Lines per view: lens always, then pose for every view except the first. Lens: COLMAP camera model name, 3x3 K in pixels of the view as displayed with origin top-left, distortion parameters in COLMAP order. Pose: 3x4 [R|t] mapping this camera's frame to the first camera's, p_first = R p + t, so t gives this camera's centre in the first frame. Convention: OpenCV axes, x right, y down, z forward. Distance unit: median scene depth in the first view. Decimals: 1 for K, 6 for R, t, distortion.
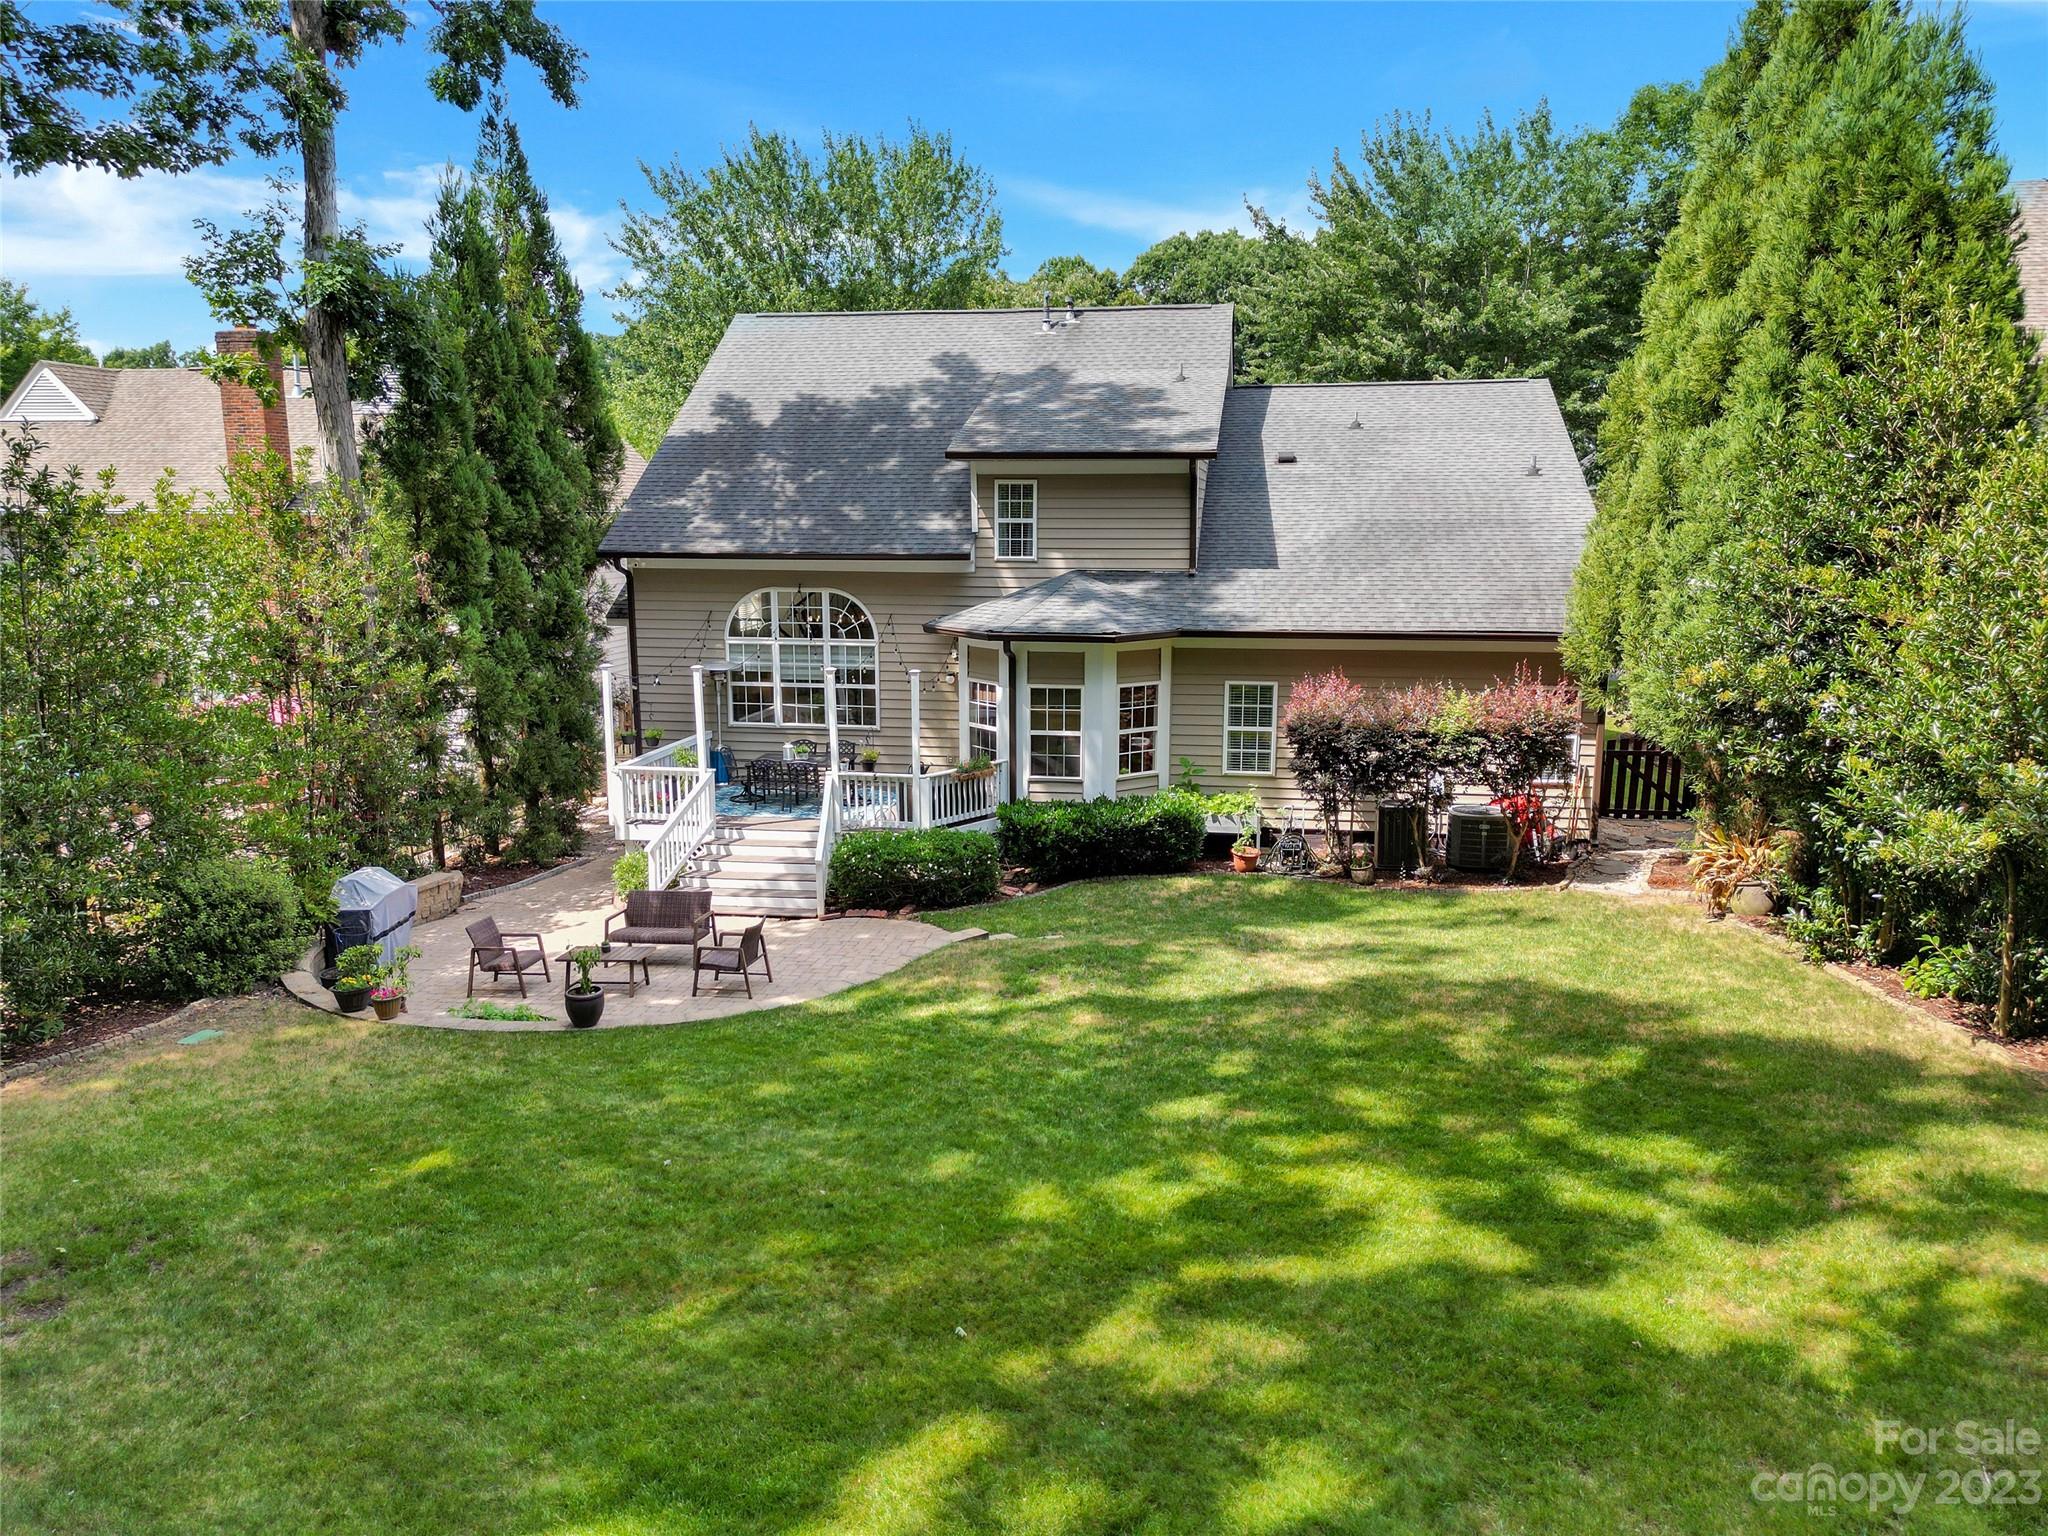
lens RADIAL K [[1560.9, 0, 1024.0], [0, 1560.9, 768.0], [0, 0, 1]] dist [0.027660, -0.001238]
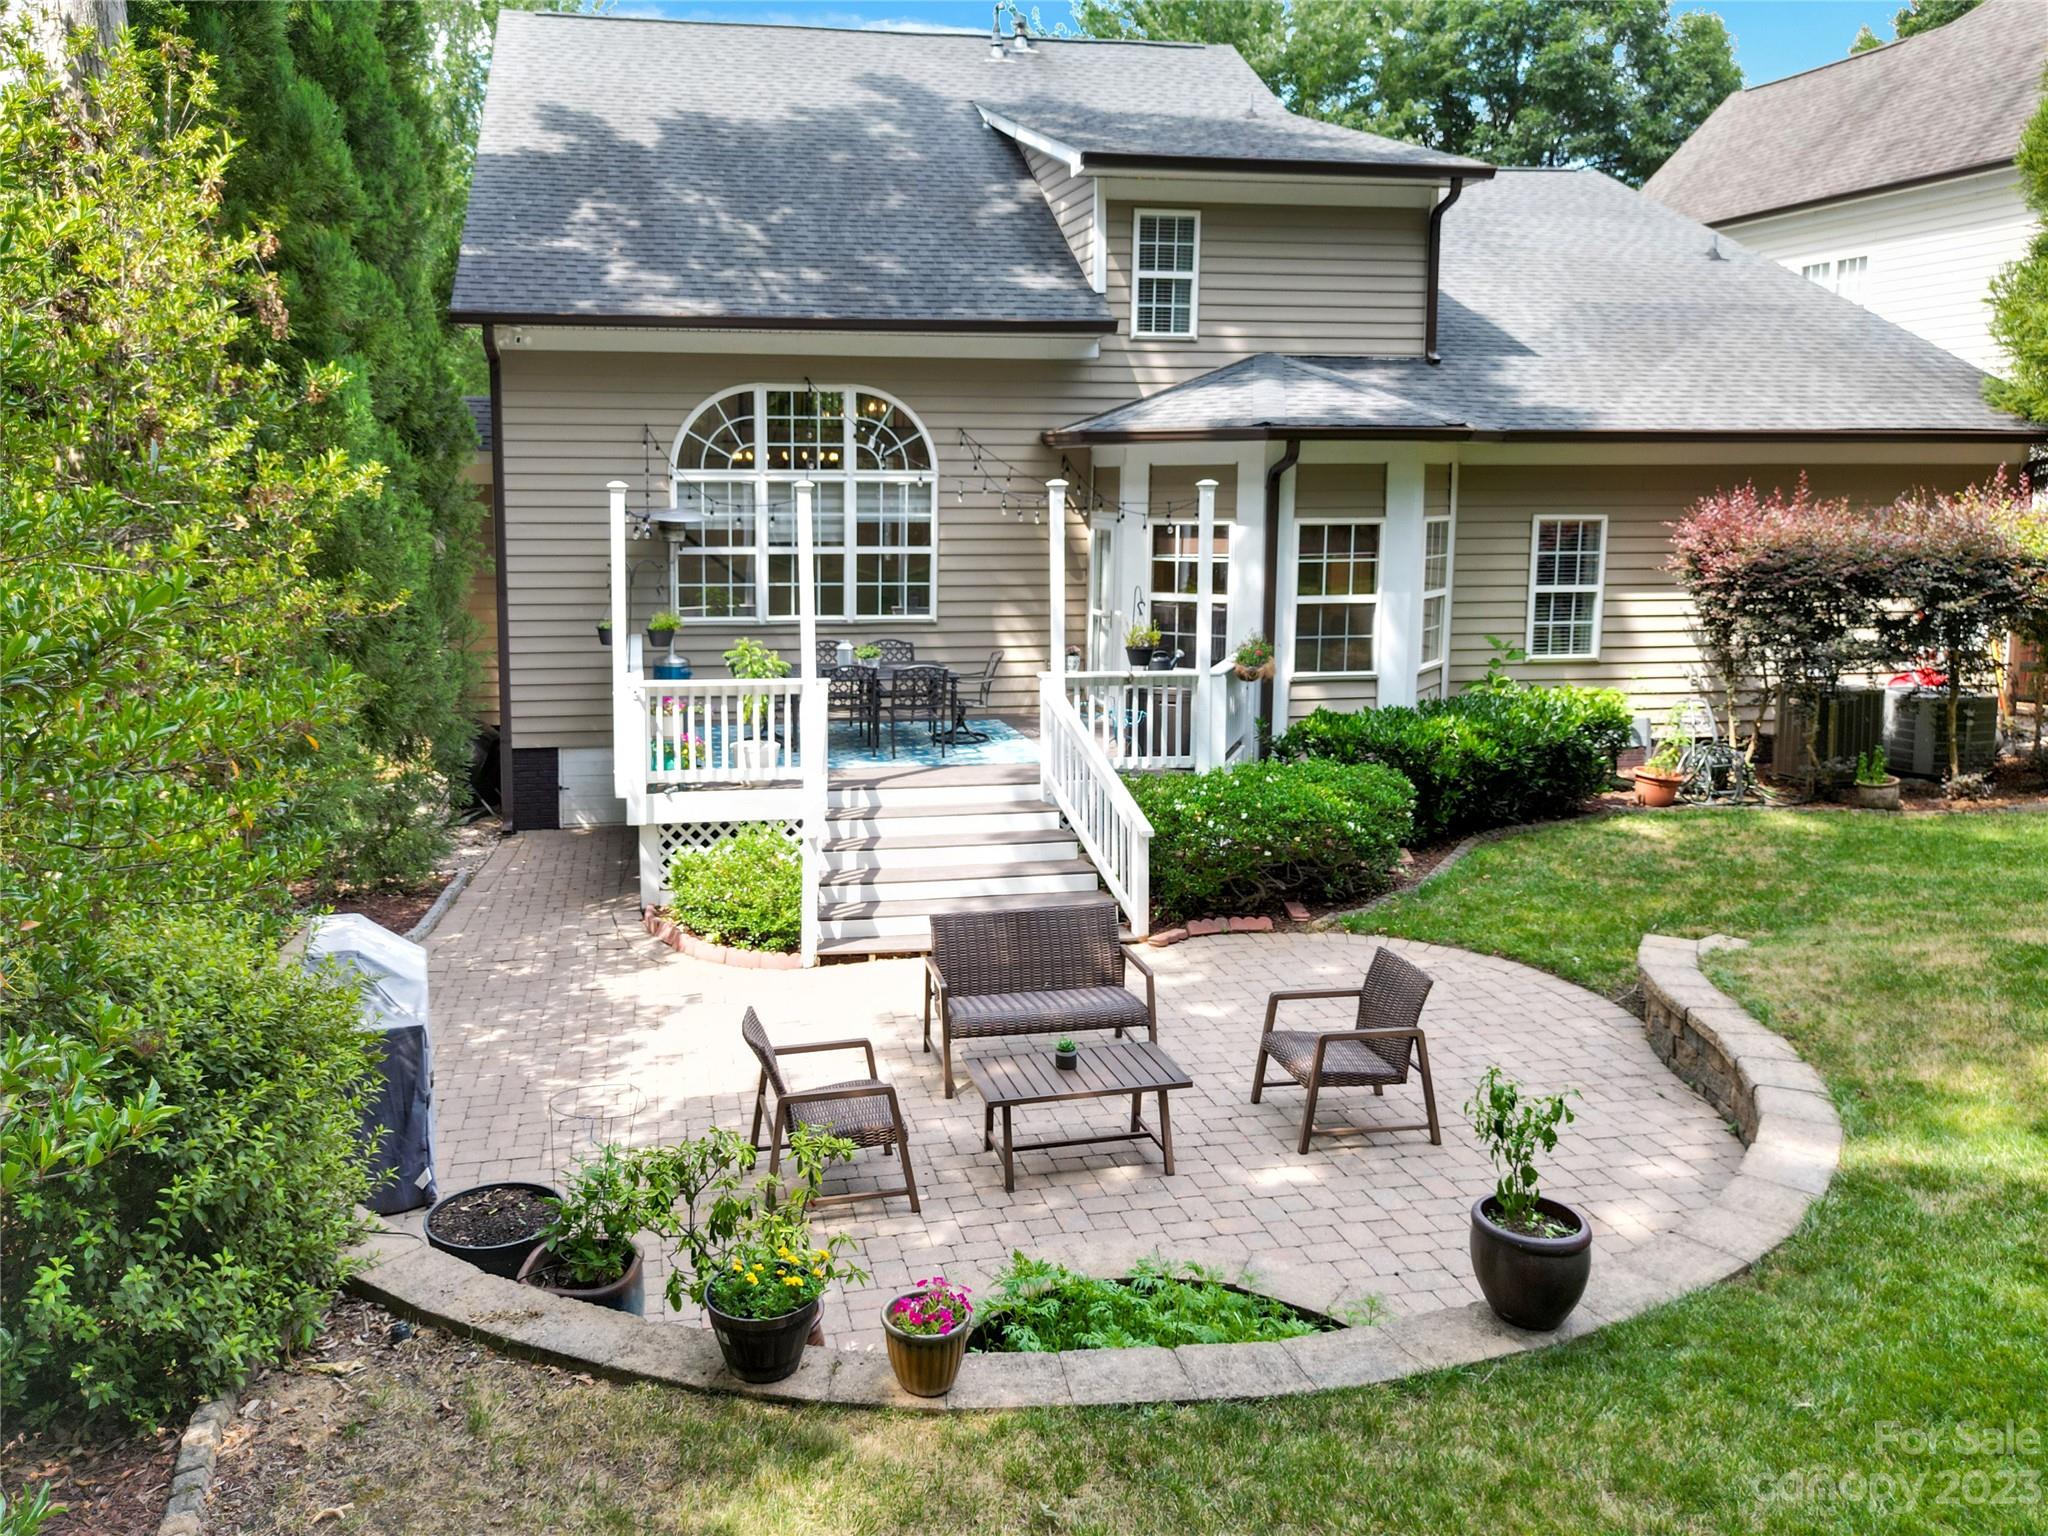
lens RADIAL K [[1684.0, 0, 1021.9], [0, 1684.0, 632.4], [0, 0, 1]] dist [0.003623, 0.002086]
pose [[0.947629, -0.036026, 0.317334, -0.281044], [0.055019, 0.997177, -0.051090, 0.015873], [-0.314598, 0.065874, 0.946937, 0.390096]]
